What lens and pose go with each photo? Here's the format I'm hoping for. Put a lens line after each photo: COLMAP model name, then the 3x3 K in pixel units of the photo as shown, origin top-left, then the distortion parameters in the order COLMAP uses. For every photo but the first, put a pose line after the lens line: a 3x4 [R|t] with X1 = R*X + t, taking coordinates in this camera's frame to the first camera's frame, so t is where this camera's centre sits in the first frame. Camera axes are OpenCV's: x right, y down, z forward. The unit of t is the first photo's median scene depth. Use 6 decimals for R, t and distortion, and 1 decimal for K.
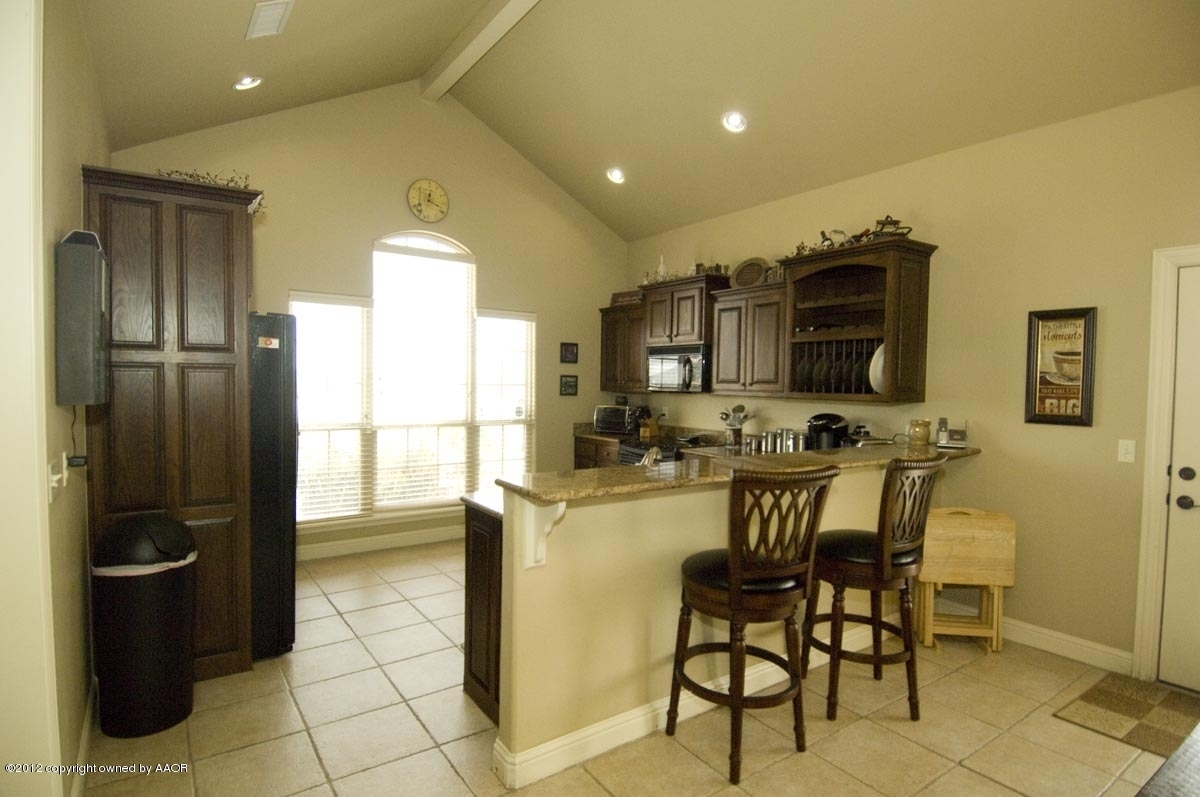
lens RADIAL K [[620.7, 0, 603.6], [0, 620.7, 403.9], [0, 0, 1]] dist [0.053750, -0.058142]
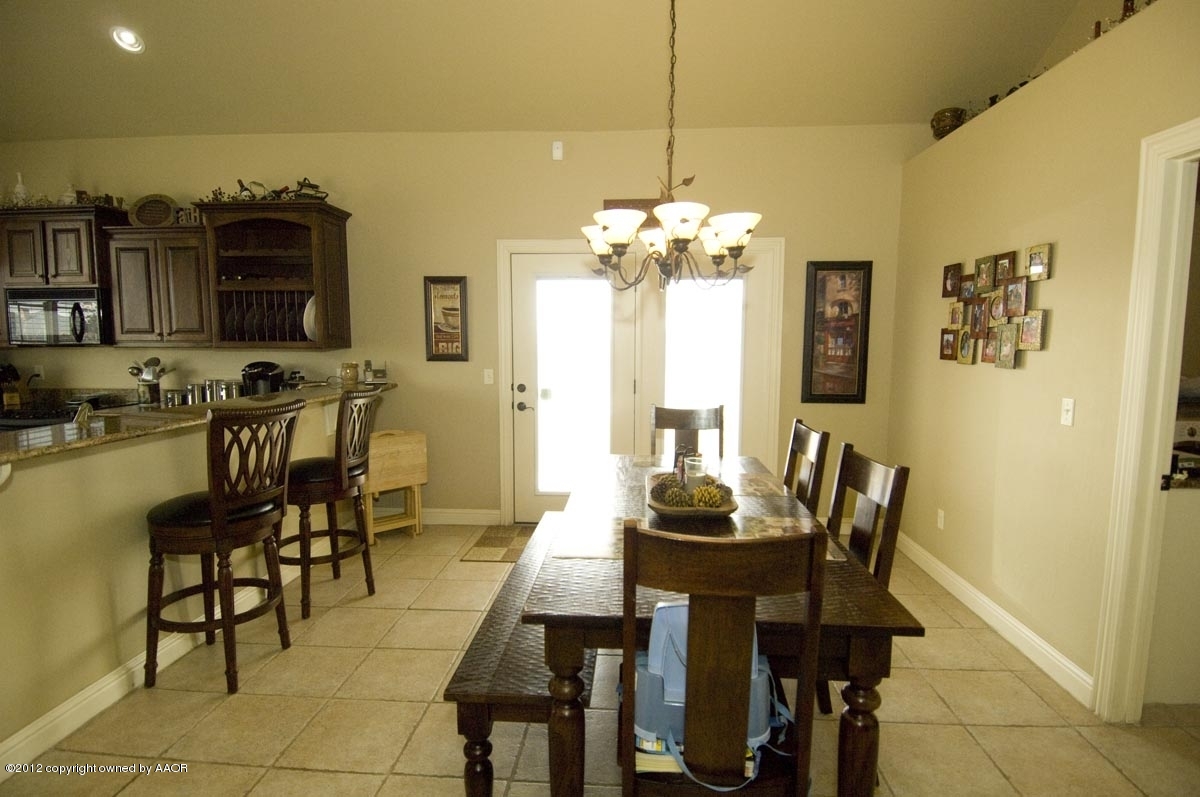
lens RADIAL K [[620.7, 0, 603.6], [0, 620.7, 403.9], [0, 0, 1]] dist [0.053750, -0.058142]
pose [[0.625958, -0.094068, 0.774162, -0.119016], [0.036710, 0.995152, 0.091238, 0.013200], [-0.778992, -0.028692, 0.626377, -0.115678]]
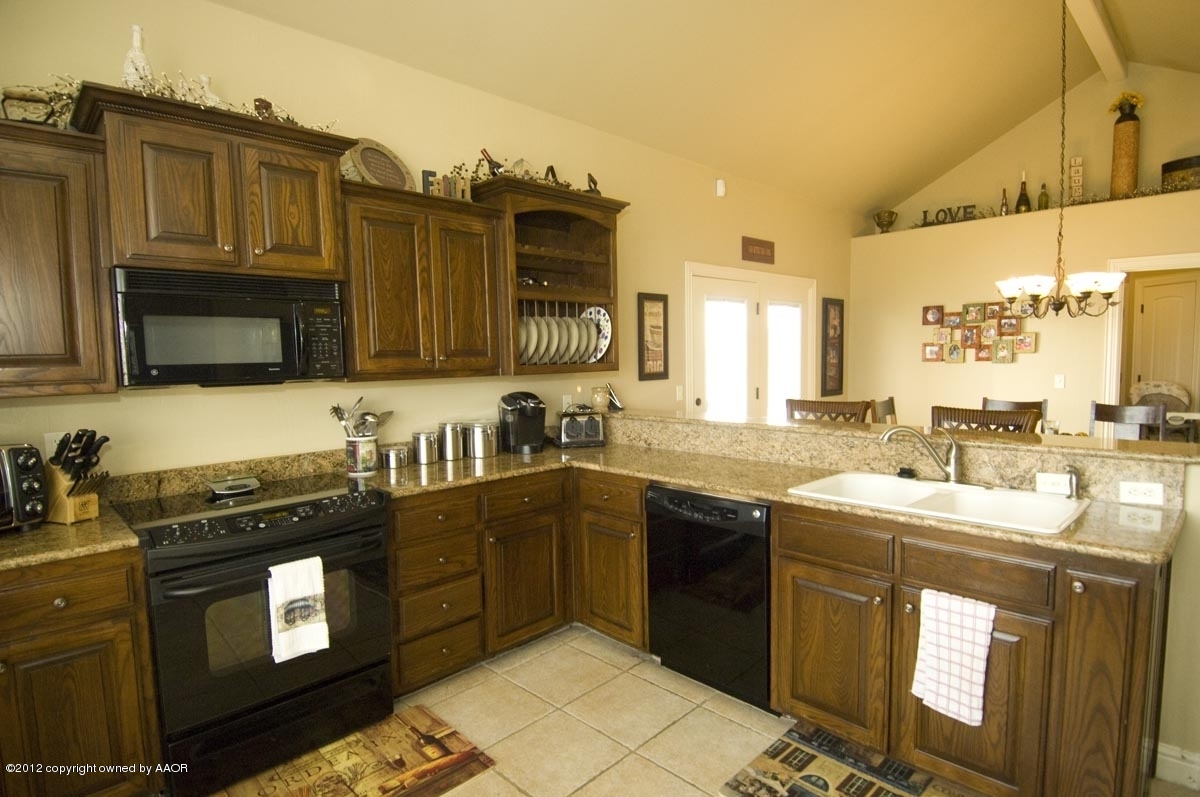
lens RADIAL K [[620.7, 0, 603.6], [0, 620.7, 403.9], [0, 0, 1]] dist [0.053750, -0.058142]
pose [[-0.165011, -0.089664, 0.982208, -0.516076], [0.056806, 0.993342, 0.100224, -0.050262], [-0.984655, 0.072334, -0.158819, 1.200658]]
